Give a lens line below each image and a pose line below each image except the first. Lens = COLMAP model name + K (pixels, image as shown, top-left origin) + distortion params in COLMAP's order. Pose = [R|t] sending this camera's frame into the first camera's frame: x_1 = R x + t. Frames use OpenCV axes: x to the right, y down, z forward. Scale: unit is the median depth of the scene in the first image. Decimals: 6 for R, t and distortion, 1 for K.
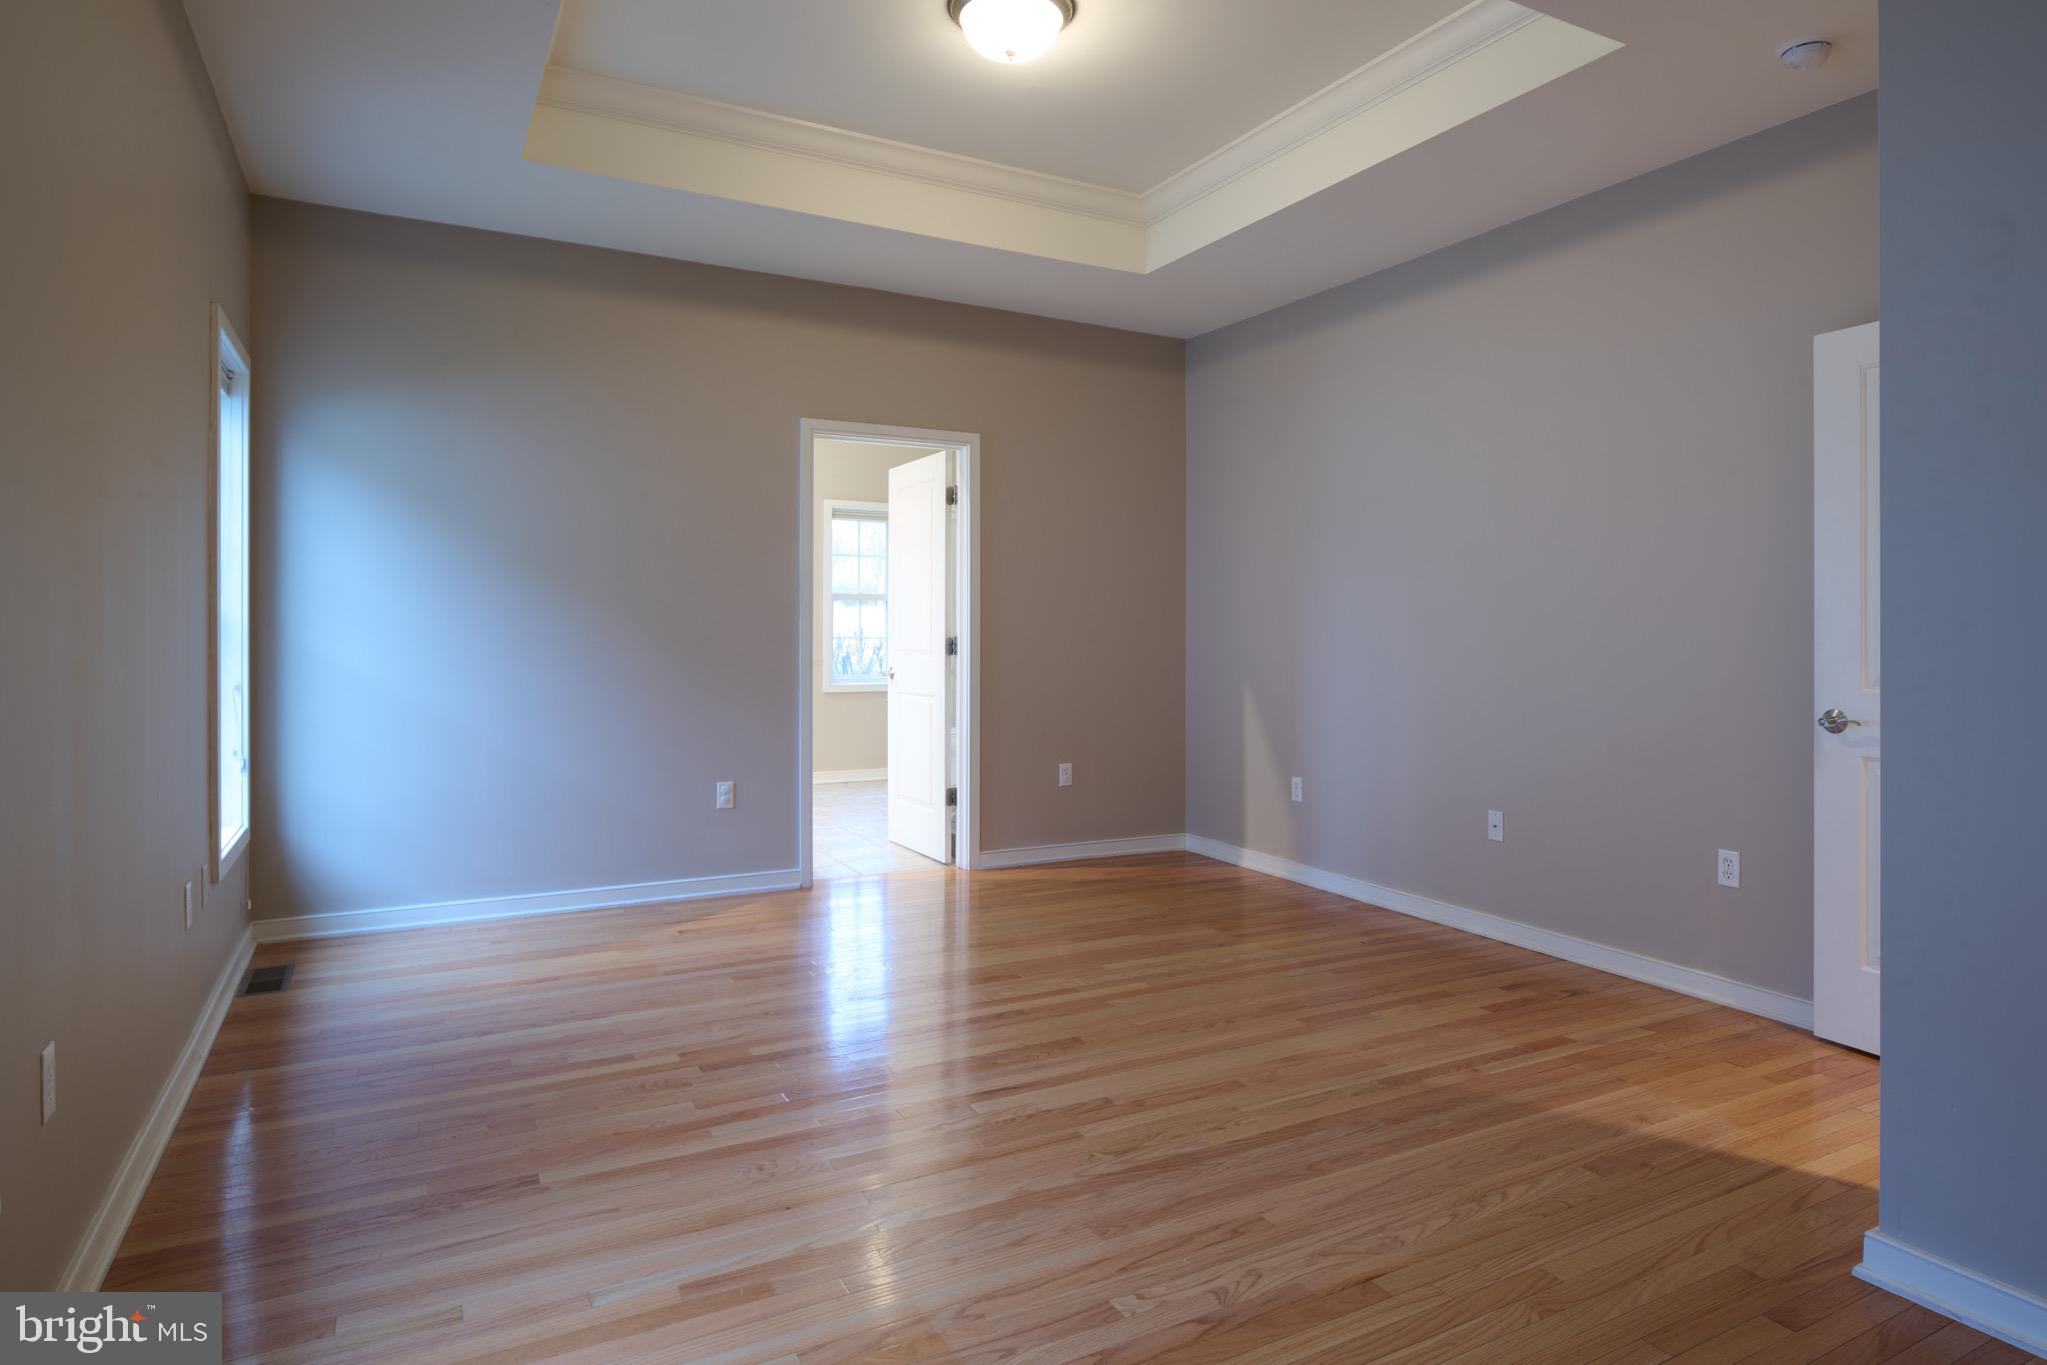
lens RADIAL K [[1142.8, 0, 1033.0], [0, 1142.8, 677.7], [0, 0, 1]] dist [-0.006354, -0.004484]
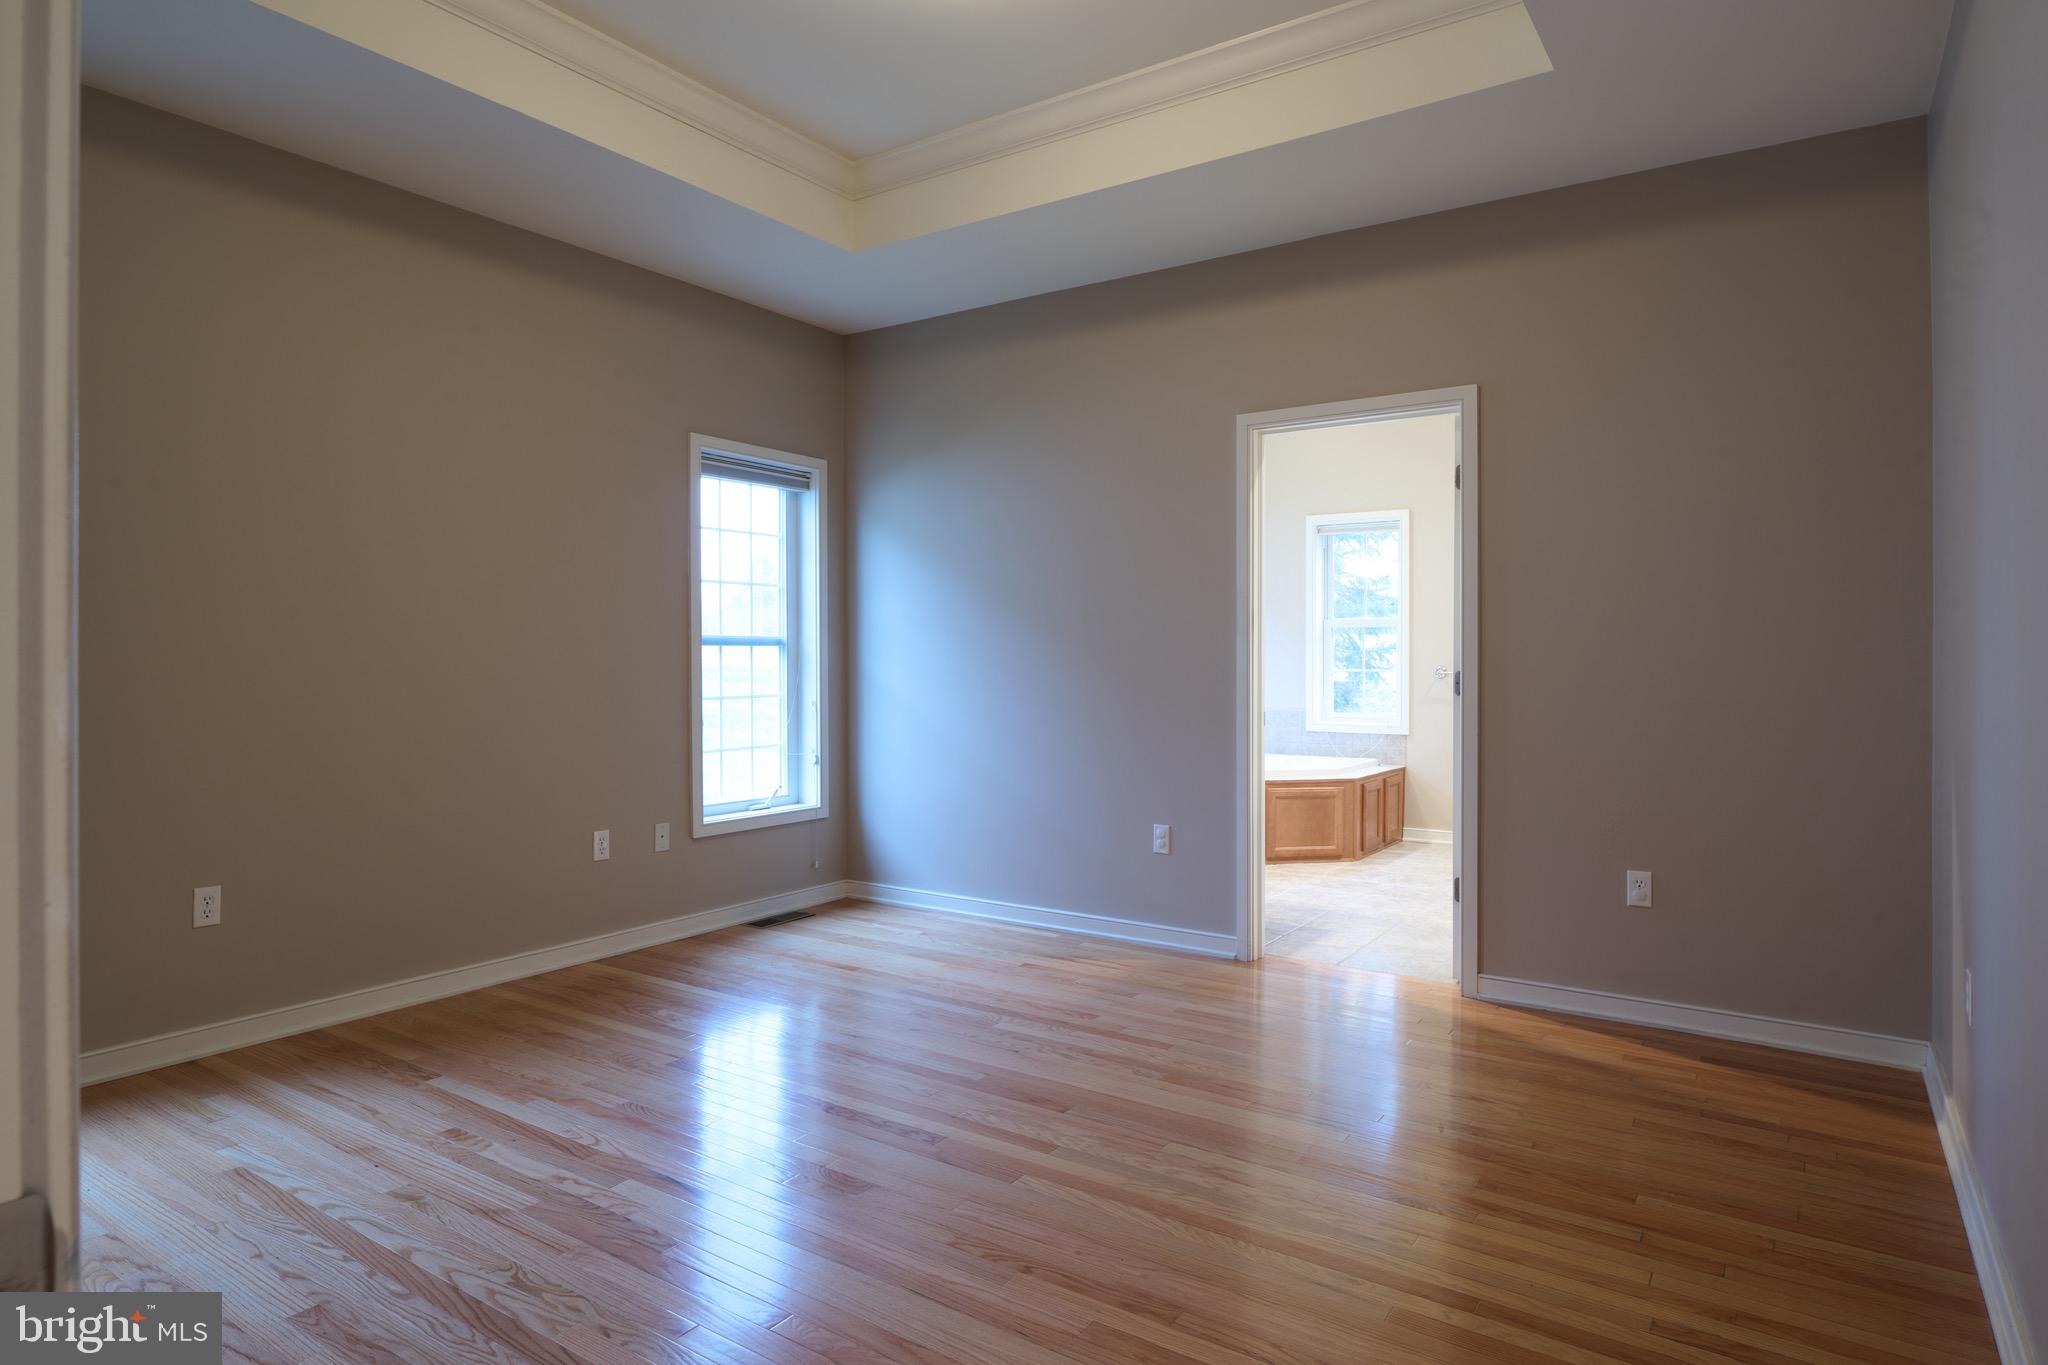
lens RADIAL K [[1143.3, 0, 1063.9], [0, 1143.3, 703.0], [0, 0, 1]] dist [-0.006354, -0.004484]
pose [[0.472814, 0.030535, -0.880633, 0.573342], [-0.037828, 0.999181, 0.014335, -0.020199], [0.880350, 0.026535, 0.473582, 0.551202]]
